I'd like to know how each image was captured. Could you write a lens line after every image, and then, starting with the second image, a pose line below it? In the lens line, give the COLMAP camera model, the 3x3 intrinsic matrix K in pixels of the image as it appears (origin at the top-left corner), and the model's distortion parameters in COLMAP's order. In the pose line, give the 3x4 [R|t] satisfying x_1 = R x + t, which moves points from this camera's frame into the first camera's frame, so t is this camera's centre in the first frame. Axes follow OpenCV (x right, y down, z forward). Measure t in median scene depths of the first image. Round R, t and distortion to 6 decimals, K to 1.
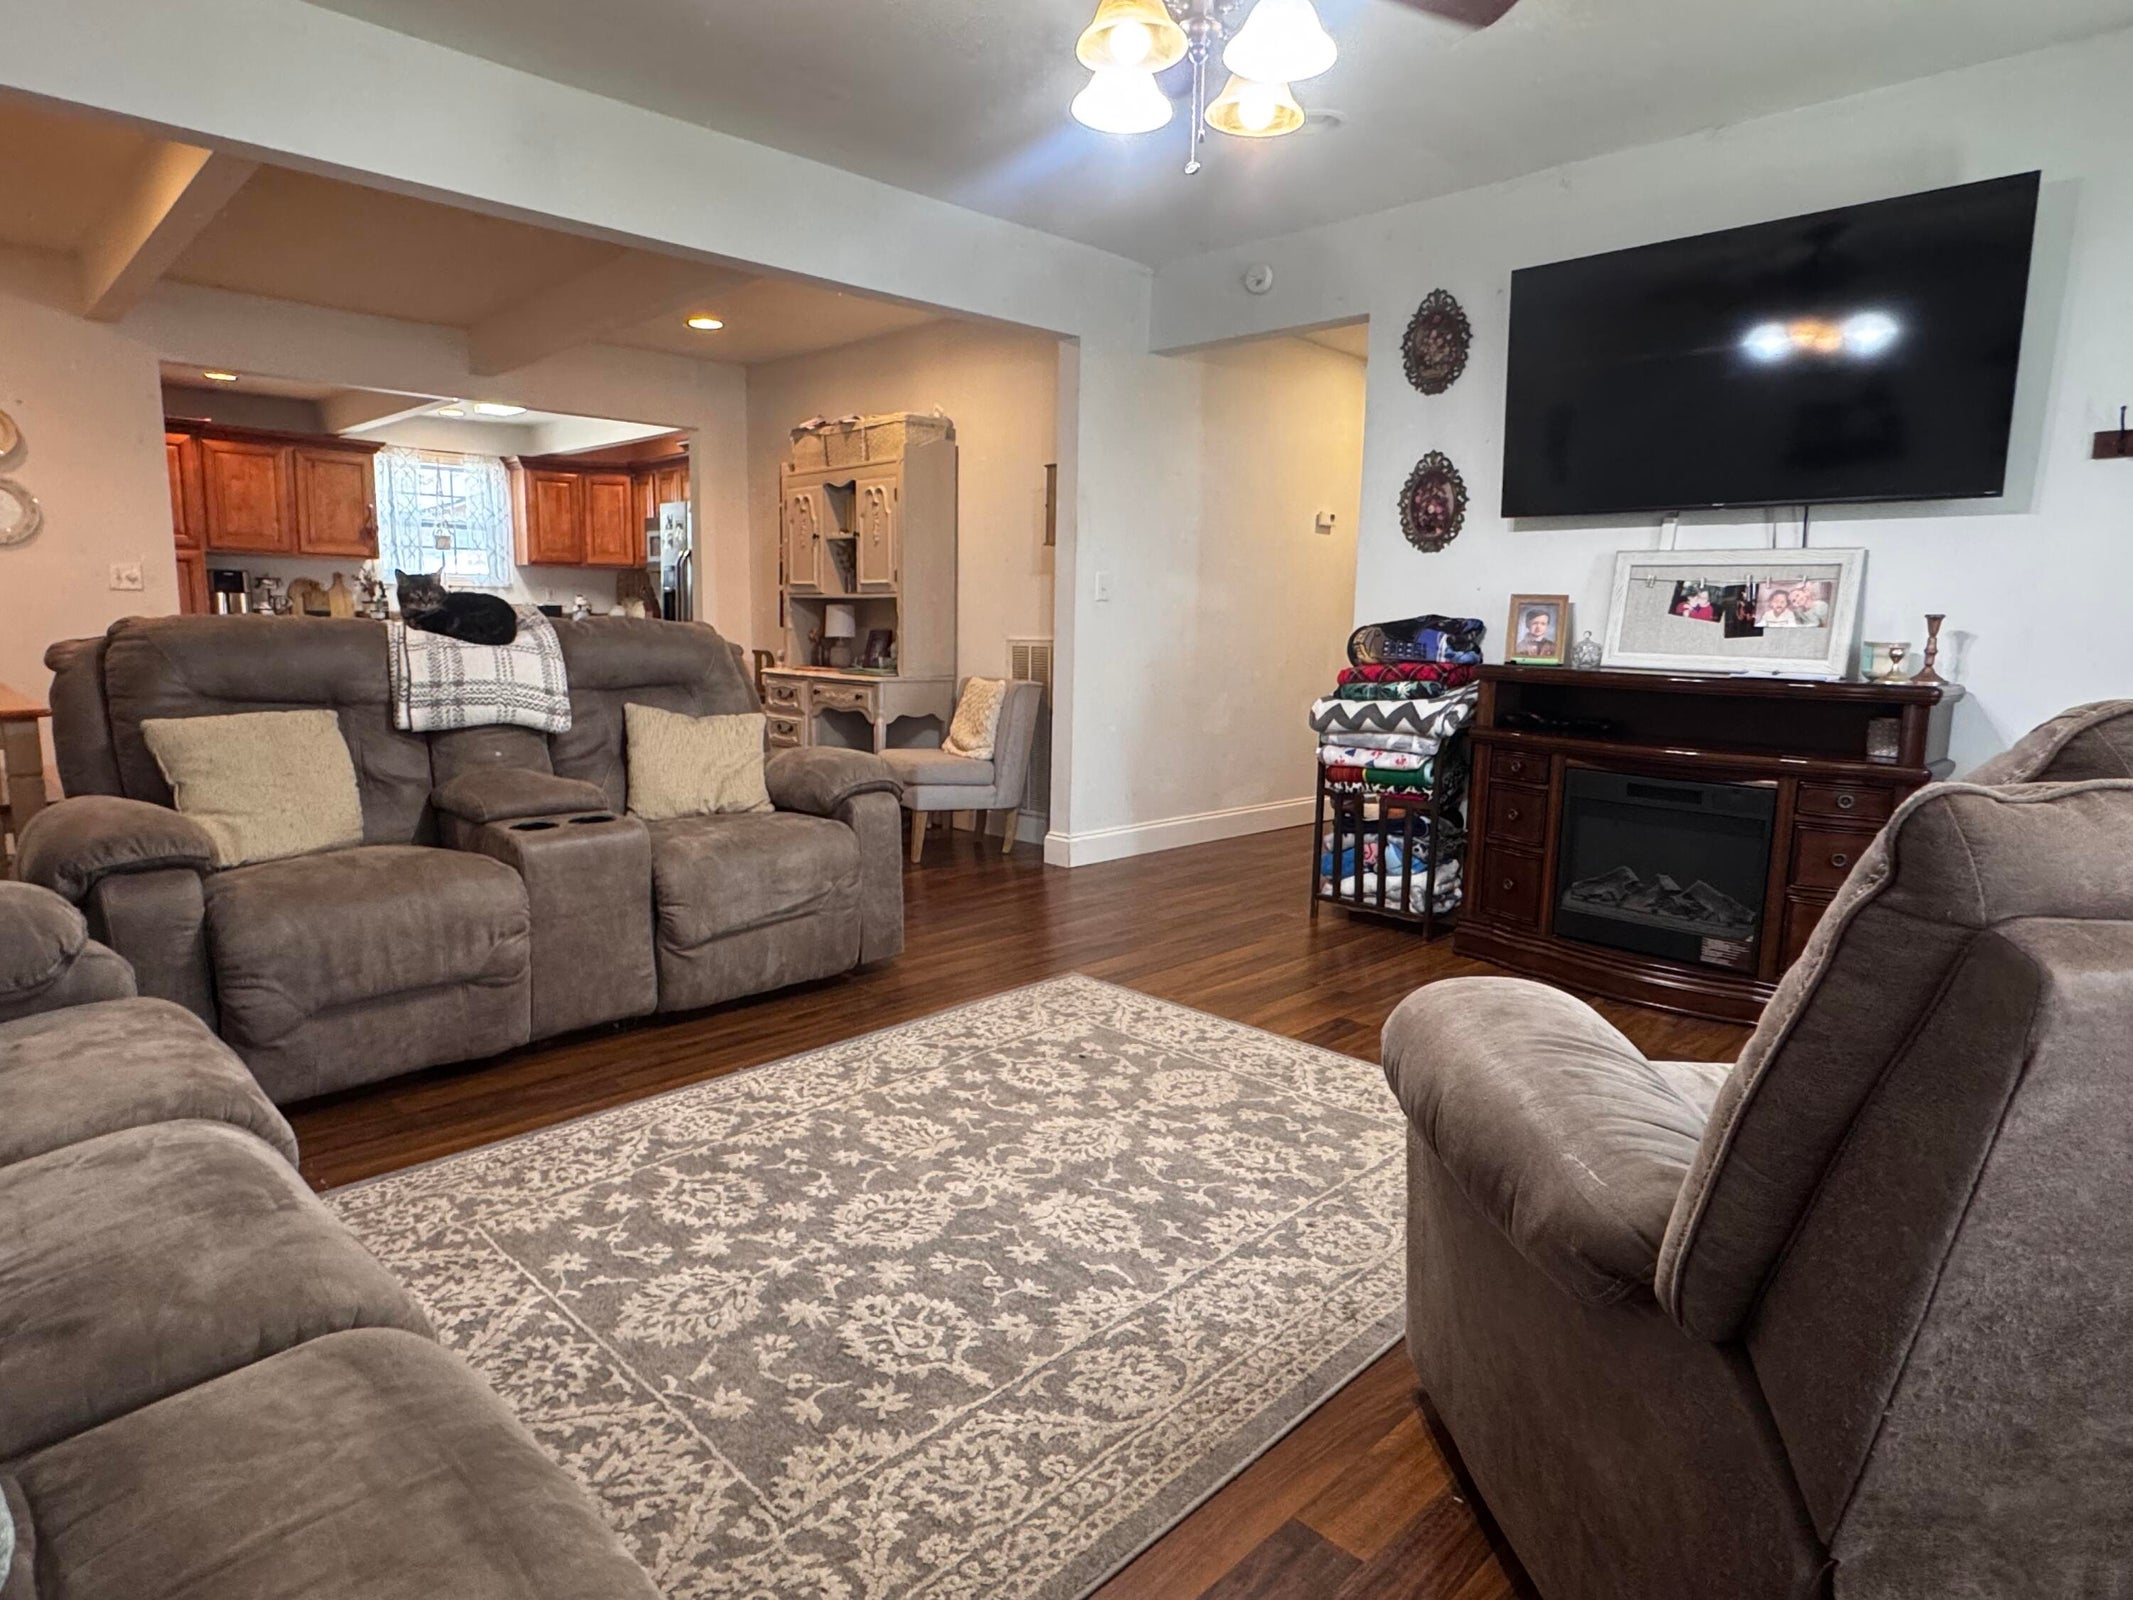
lens RADIAL K [[1217.3, 0, 1070.8], [0, 1217.3, 793.8], [0, 0, 1]] dist [-0.004372, -0.000813]
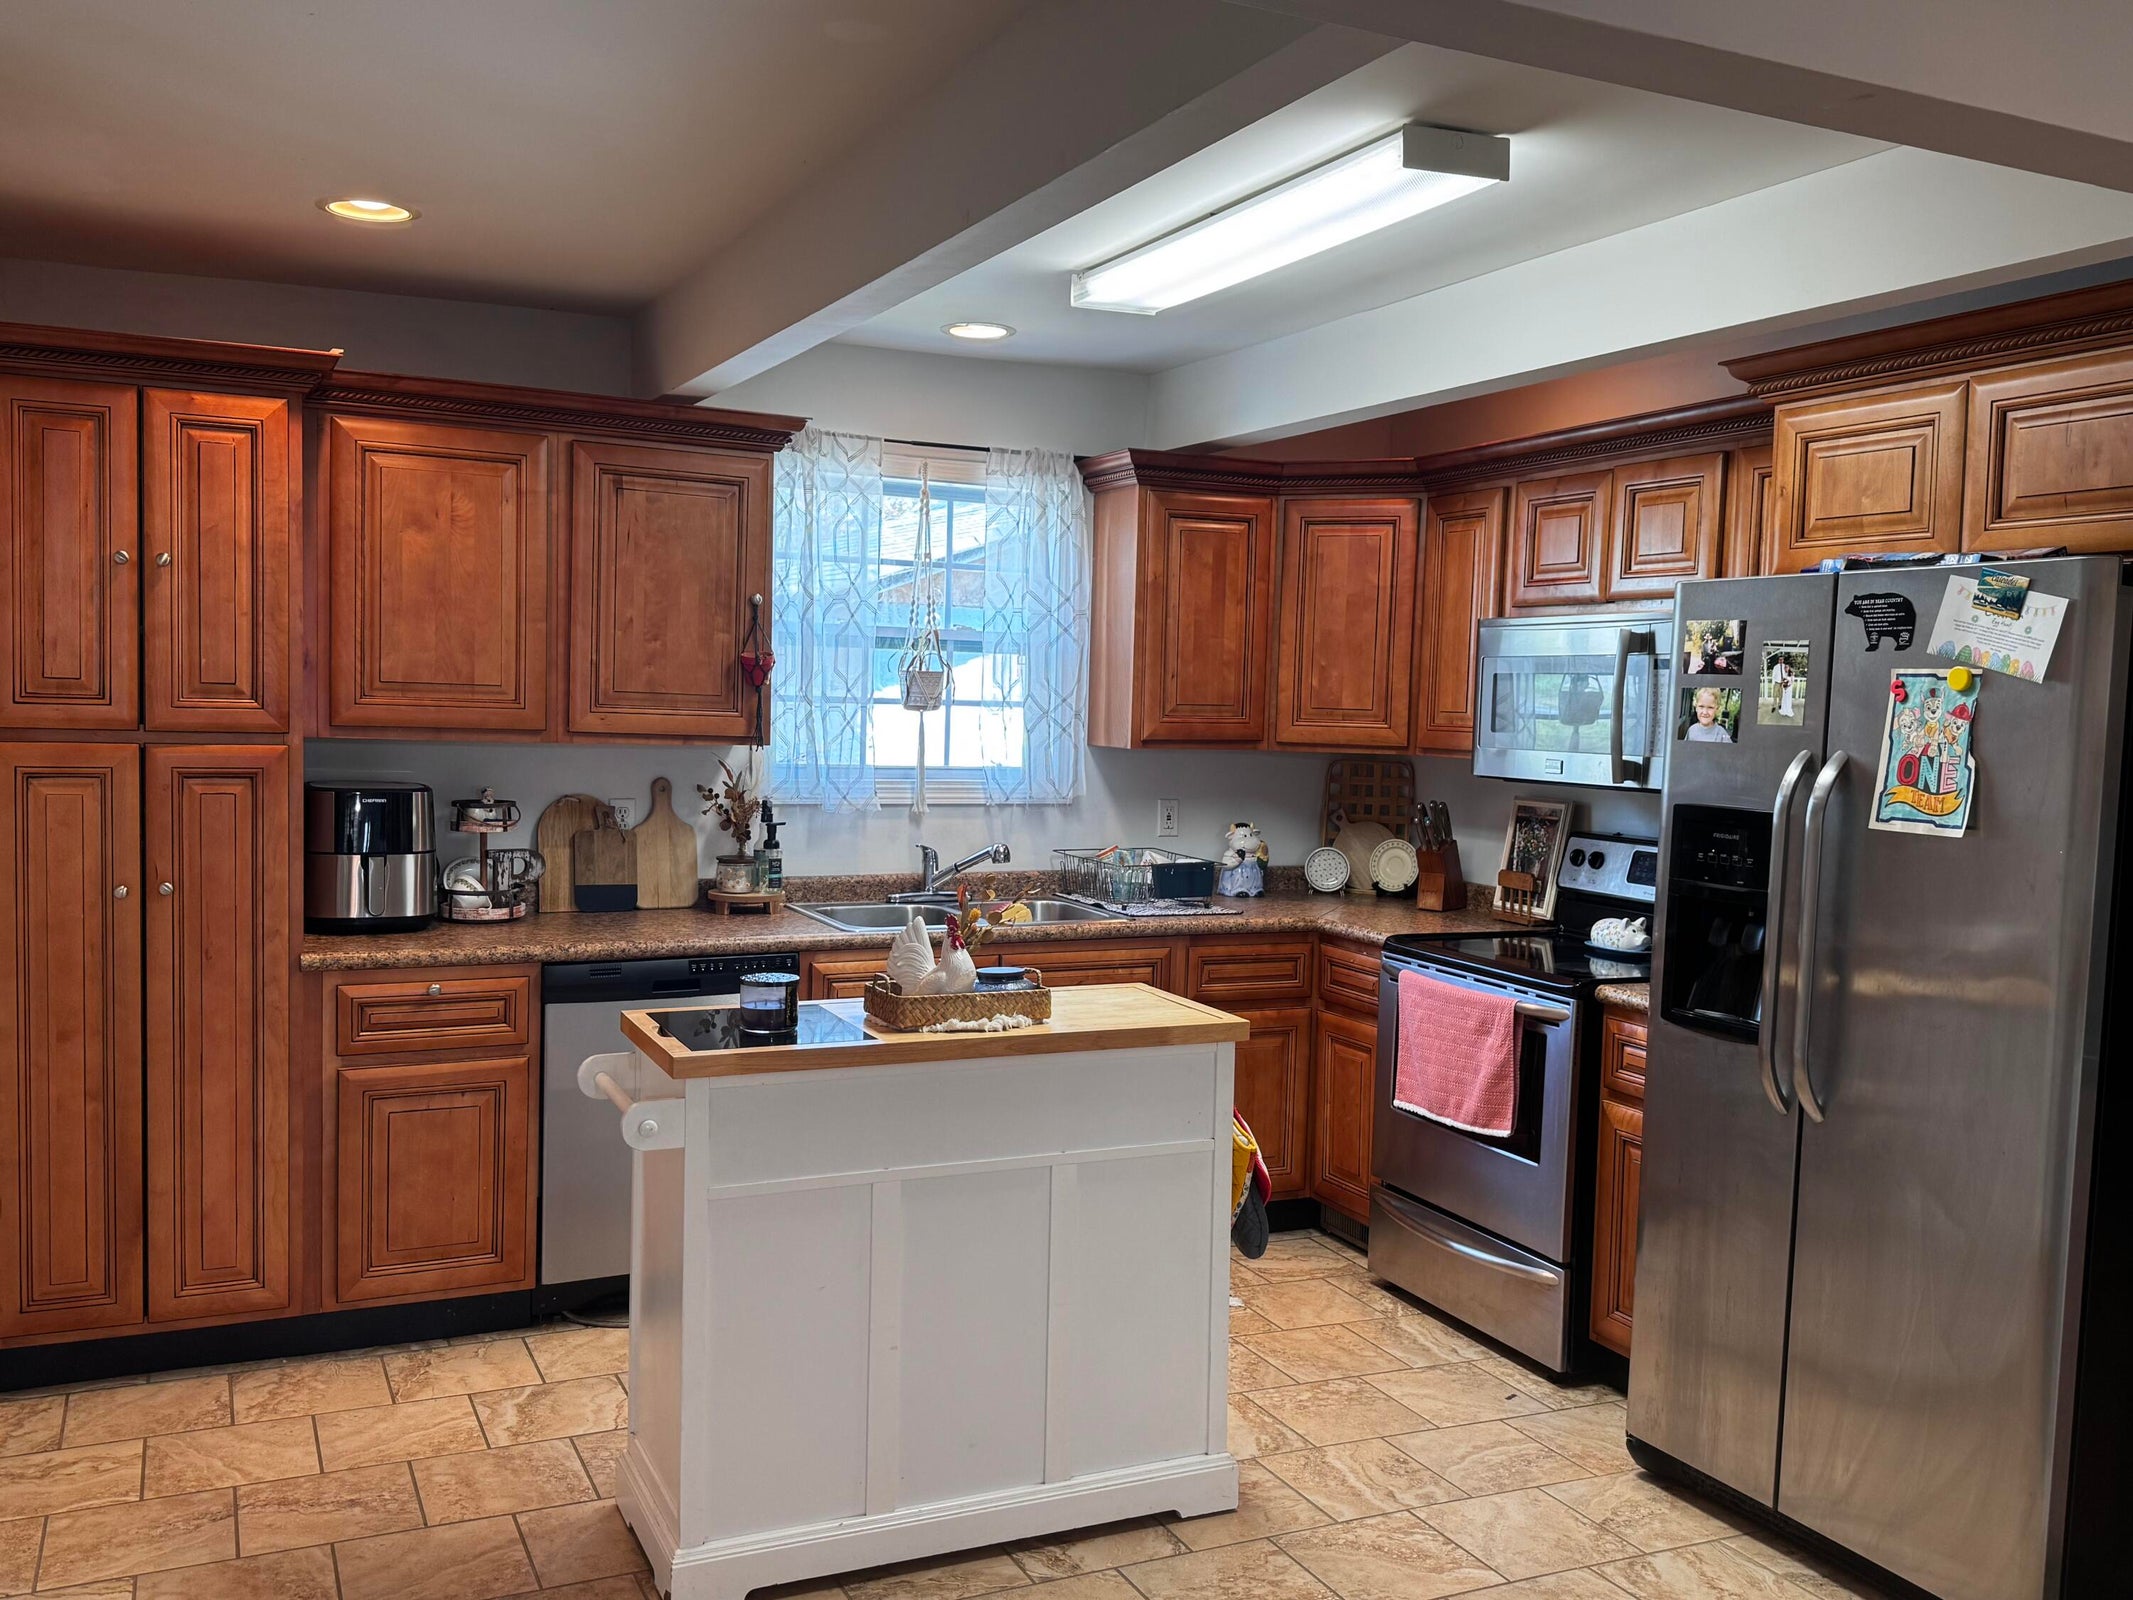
lens RADIAL K [[1805.7, 0, 1062.9], [0, 1805.7, 805.4], [0, 0, 1]] dist [0.078116, 0.000055]
pose [[0.943462, 0.027662, -0.330324, -0.310981], [-0.058407, 0.994793, -0.083515, -0.135485], [0.326294, 0.098086, 0.940166, 0.530083]]
